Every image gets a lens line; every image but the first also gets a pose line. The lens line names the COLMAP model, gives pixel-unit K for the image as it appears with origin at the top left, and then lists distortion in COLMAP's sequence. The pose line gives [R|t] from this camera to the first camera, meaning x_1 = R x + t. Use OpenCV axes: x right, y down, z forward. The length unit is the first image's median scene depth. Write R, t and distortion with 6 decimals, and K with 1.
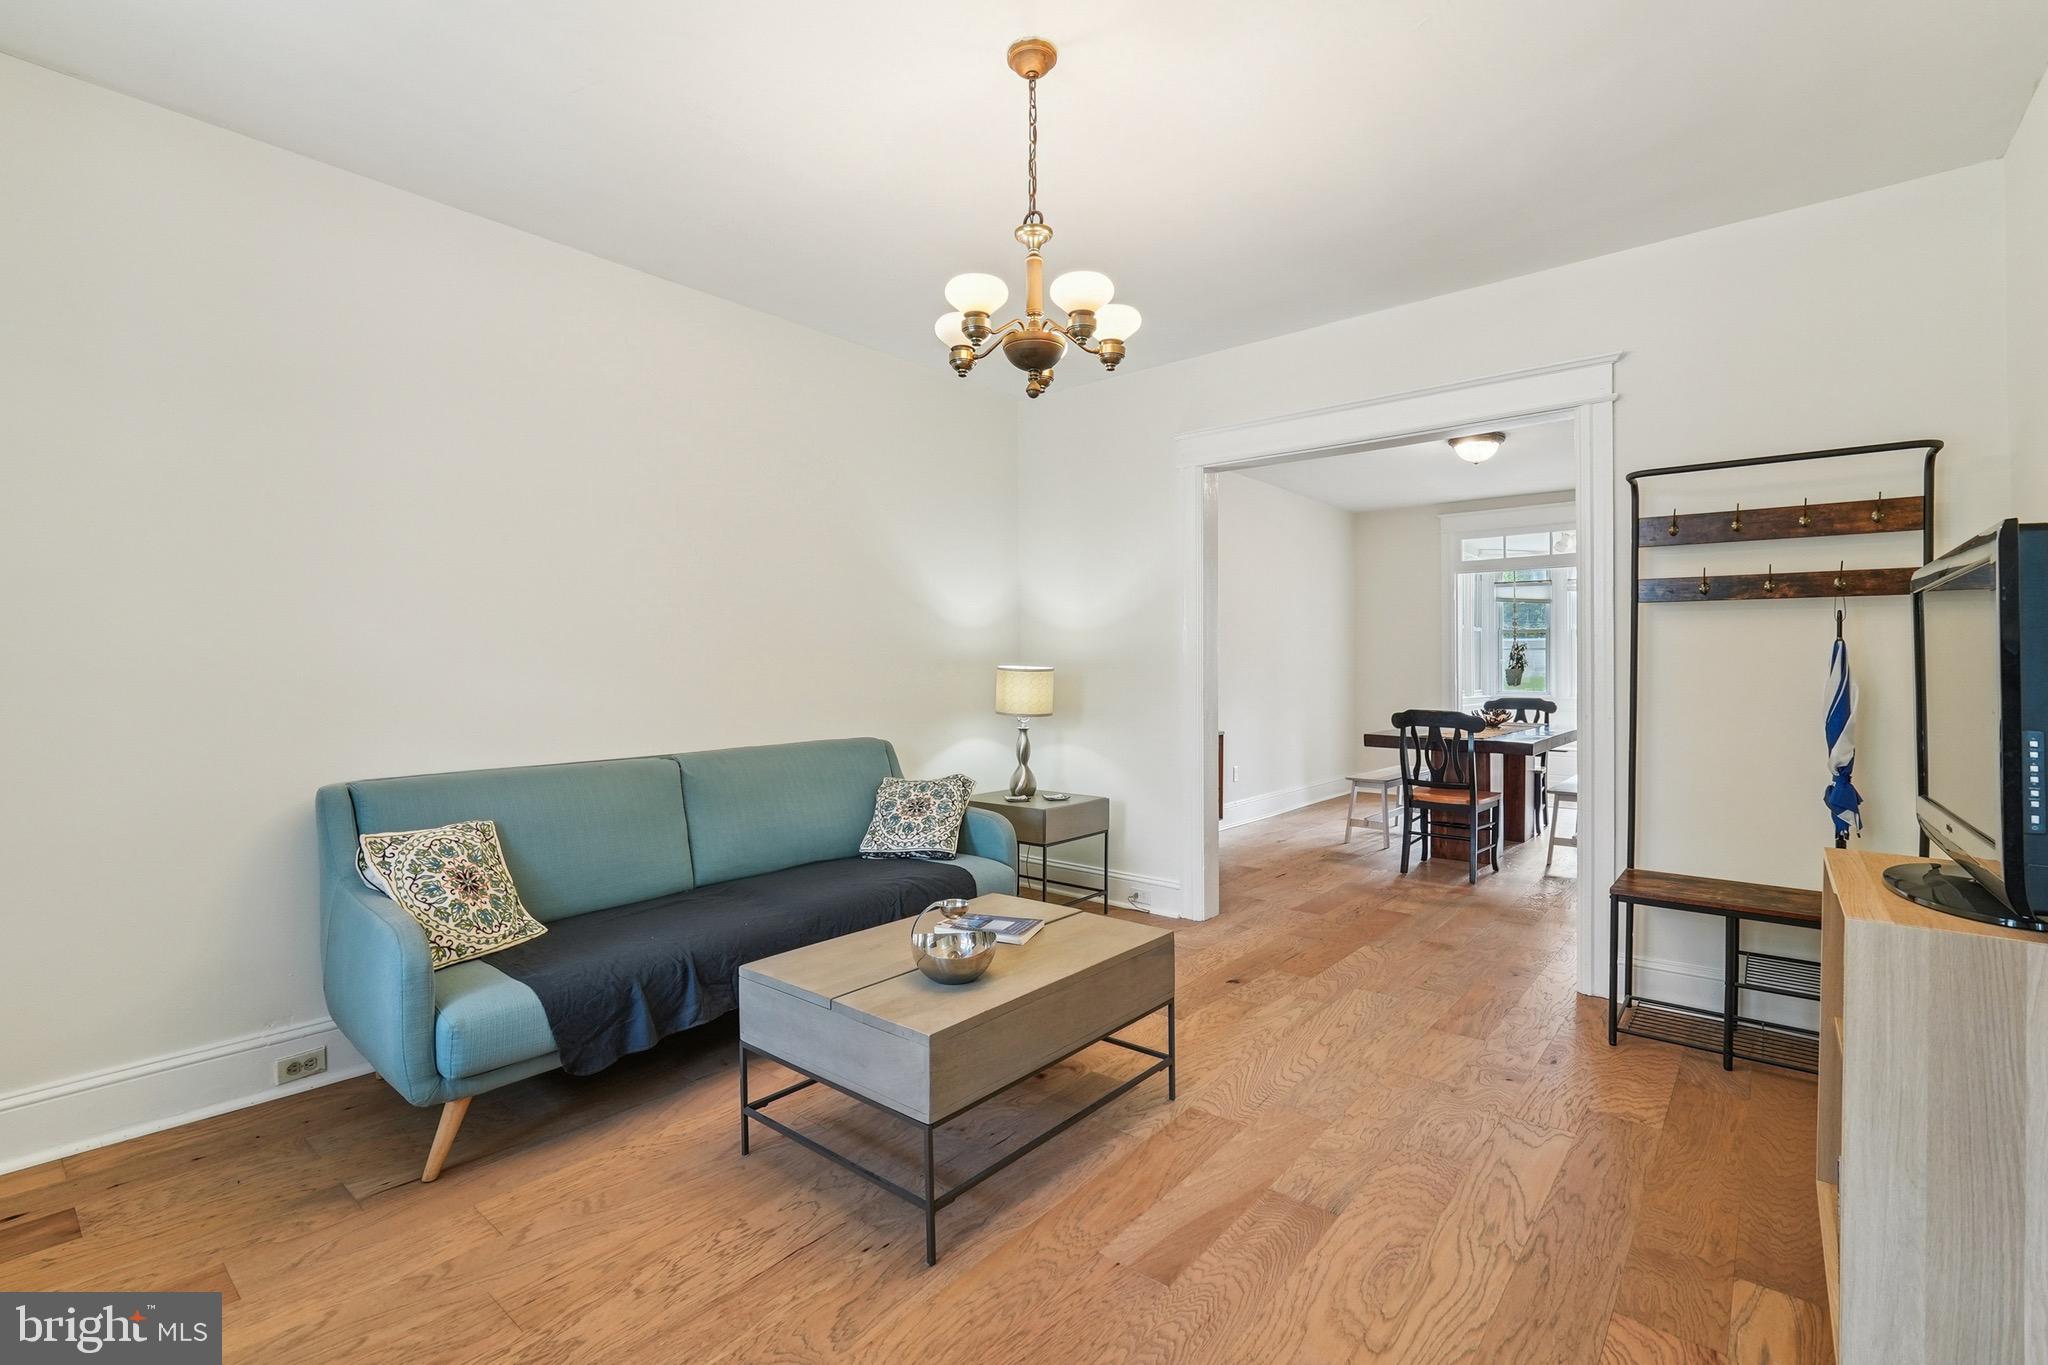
lens RADIAL K [[926.7, 0, 1041.6], [0, 926.7, 669.8], [0, 0, 1]] dist [-0.001895, 0.002617]
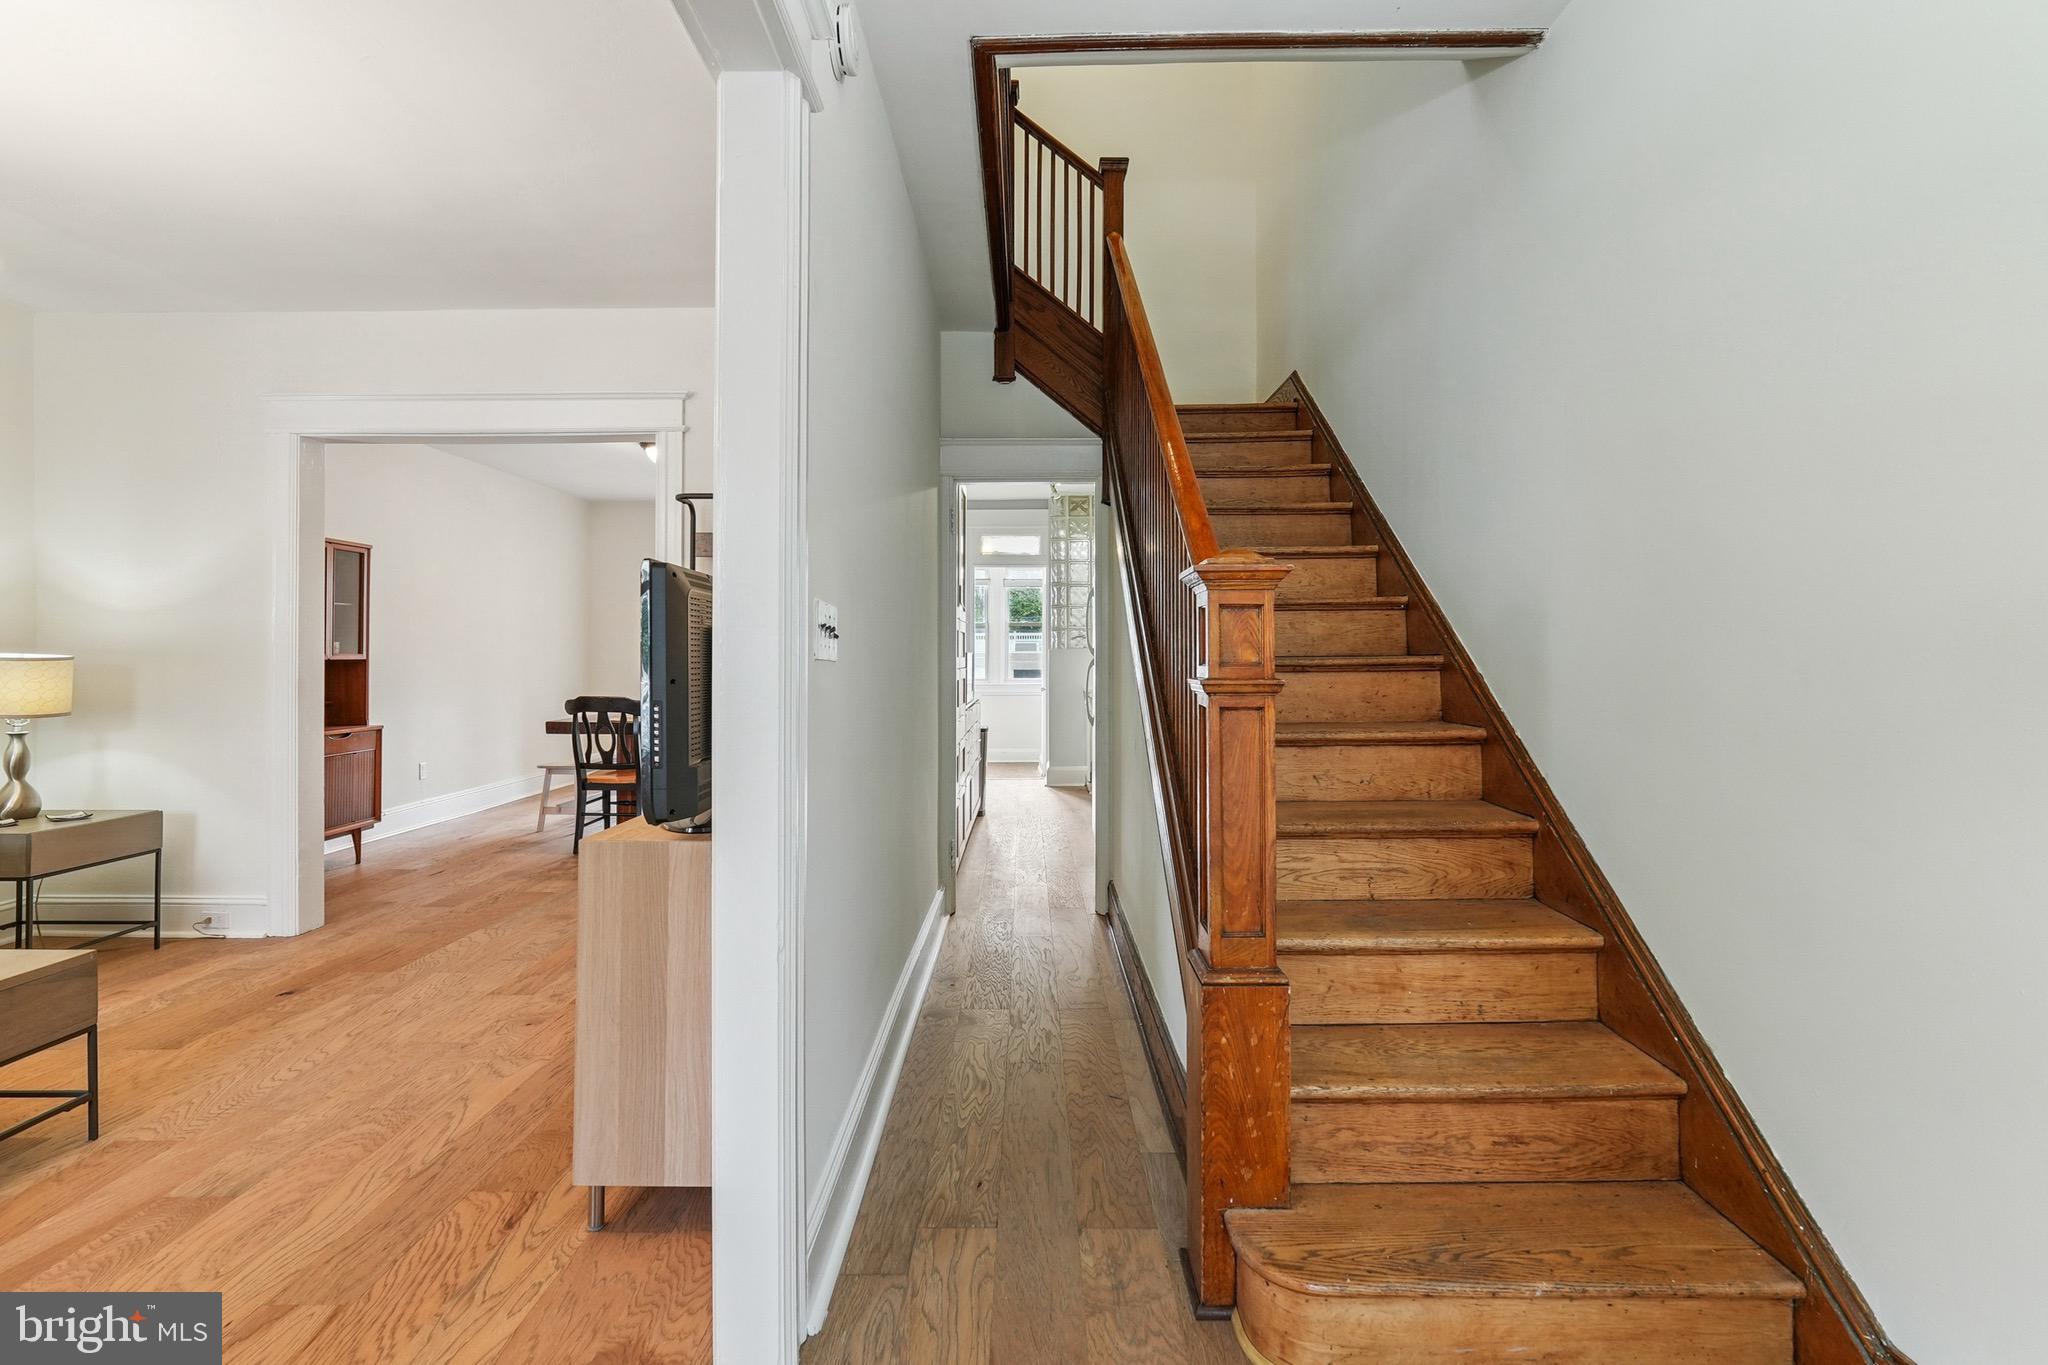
lens RADIAL K [[926.7, 0, 1023.8], [0, 926.7, 658.0], [0, 0, 1]] dist [-0.001895, 0.002617]
pose [[0.782711, -0.000168, 0.622386, 0.158804], [-0.000024, 1.000000, 0.000300, -0.000557], [-0.622386, -0.000249, 0.782711, -0.144186]]
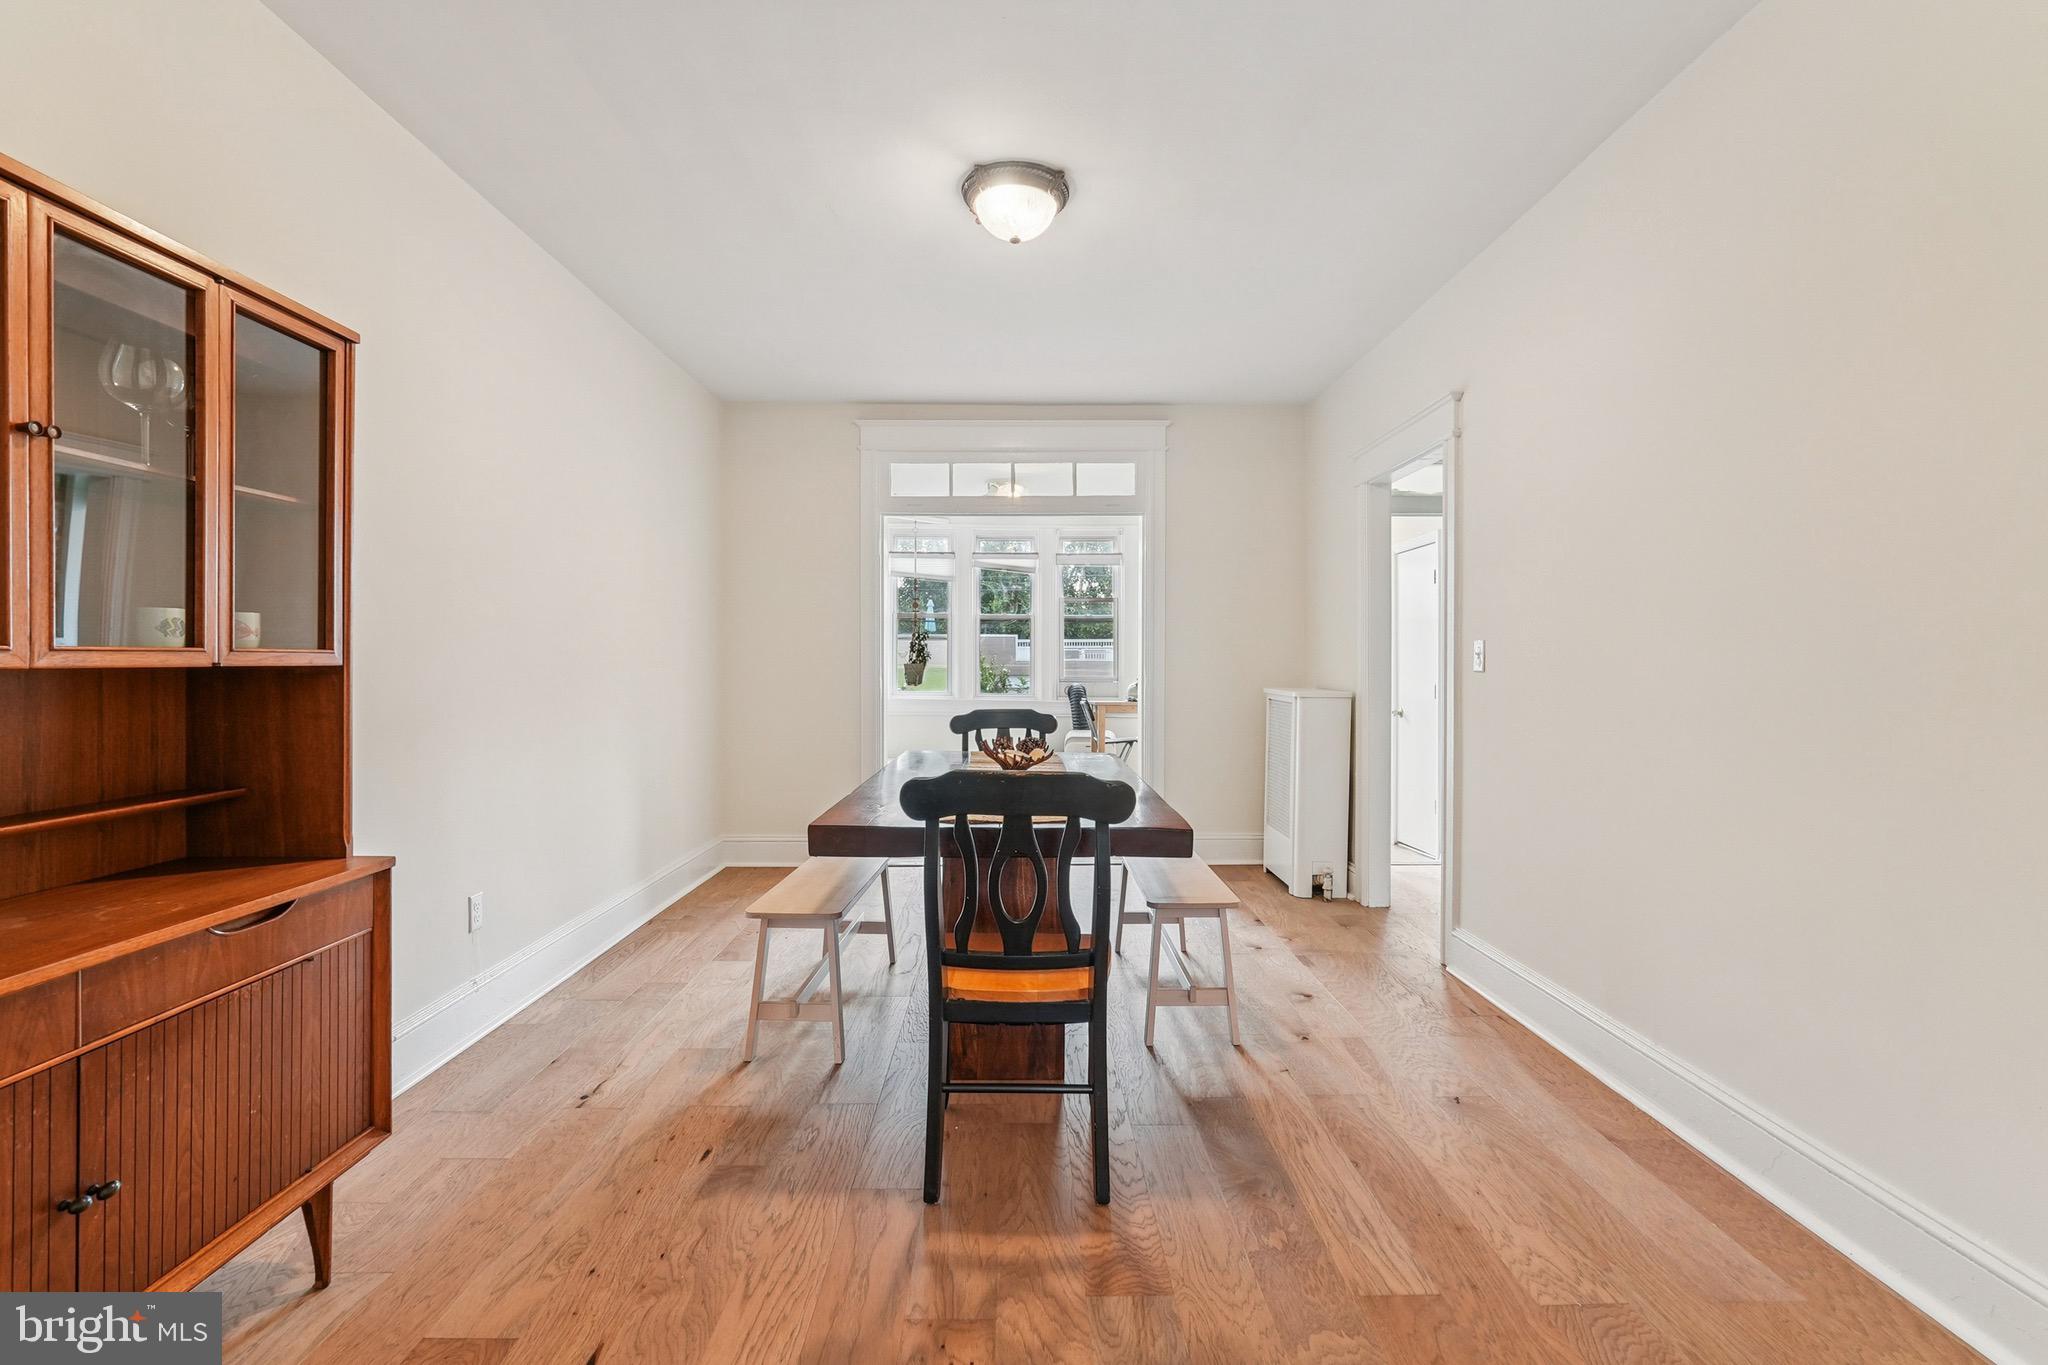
lens RADIAL K [[926.7, 0, 1037.7], [0, 926.7, 676.6], [0, 0, 1]] dist [-0.001895, 0.002617]
pose [[0.766977, -0.006832, 0.641638, 0.210353], [-0.002038, 0.999912, 0.013083, 0.000314], [-0.641671, -0.011342, 0.766896, 0.790476]]
